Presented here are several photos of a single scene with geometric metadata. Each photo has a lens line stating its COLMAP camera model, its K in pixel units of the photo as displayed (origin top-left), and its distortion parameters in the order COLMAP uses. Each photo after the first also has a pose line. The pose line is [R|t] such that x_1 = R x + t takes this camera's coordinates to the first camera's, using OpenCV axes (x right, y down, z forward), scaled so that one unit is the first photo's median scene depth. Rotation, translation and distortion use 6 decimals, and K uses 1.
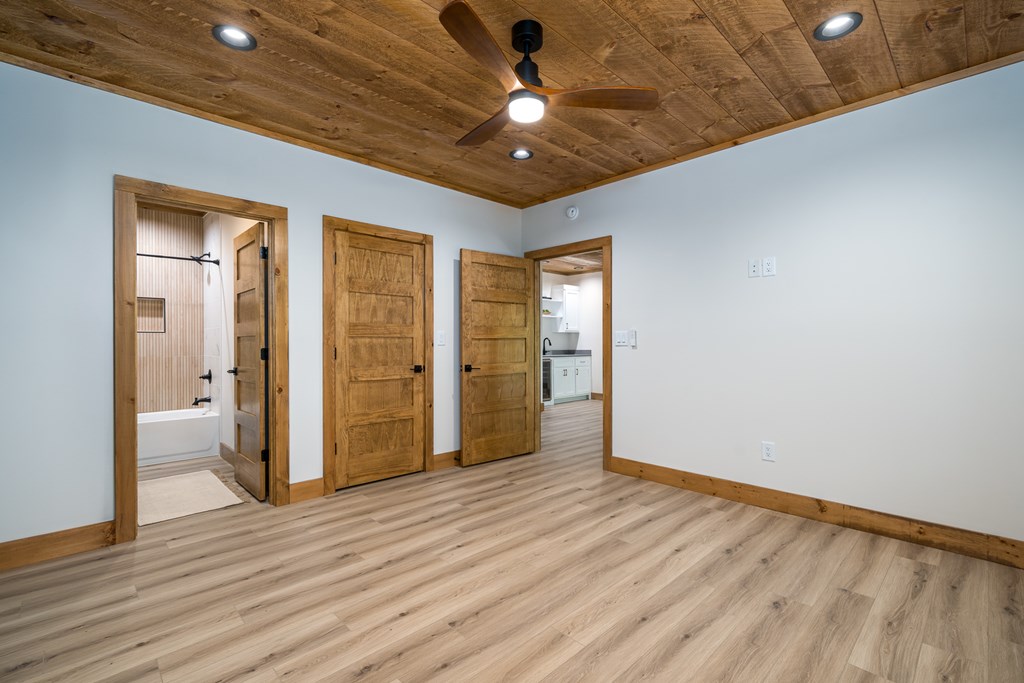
lens RADIAL K [[448.9, 0, 518.3], [0, 448.9, 344.4], [0, 0, 1]] dist [-0.000973, -0.000087]
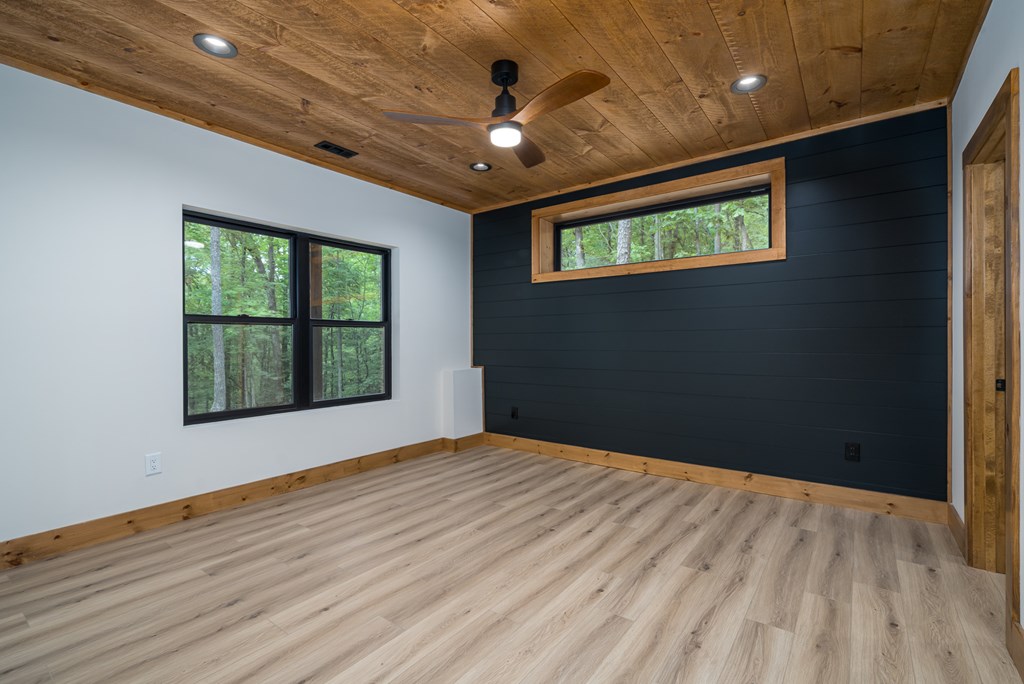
lens RADIAL K [[448.9, 0, 518.3], [0, 448.9, 344.9], [0, 0, 1]] dist [-0.000973, -0.000087]
pose [[-0.987344, 0.006542, -0.158461, 0.166284], [0.004862, 0.999928, 0.010985, -0.006264], [0.158522, 0.010075, -0.987304, 2.081985]]
